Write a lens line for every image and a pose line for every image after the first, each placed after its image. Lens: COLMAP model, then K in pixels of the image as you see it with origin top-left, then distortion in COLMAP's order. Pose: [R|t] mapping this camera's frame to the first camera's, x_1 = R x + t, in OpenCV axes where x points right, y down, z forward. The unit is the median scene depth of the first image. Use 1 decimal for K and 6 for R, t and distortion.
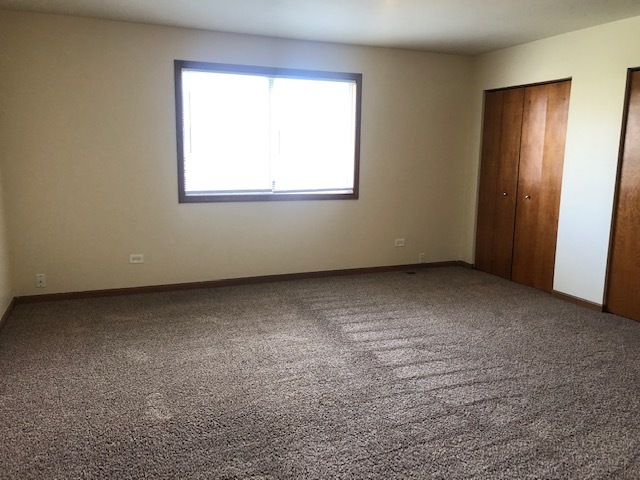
lens RADIAL K [[525.9, 0, 320.0], [0, 525.9, 240.0], [0, 0, 1]] dist [0.009393, -0.001102]
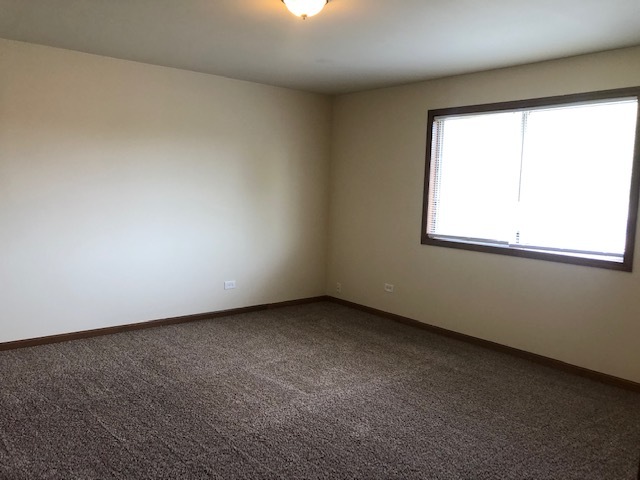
lens RADIAL K [[525.9, 0, 320.0], [0, 525.9, 240.0], [0, 0, 1]] dist [0.009393, -0.001102]
pose [[0.283314, 0.095981, -0.954212, 0.644918], [-0.177673, 0.983008, 0.046125, -0.086704], [0.942426, 0.156470, 0.295553, 0.478350]]
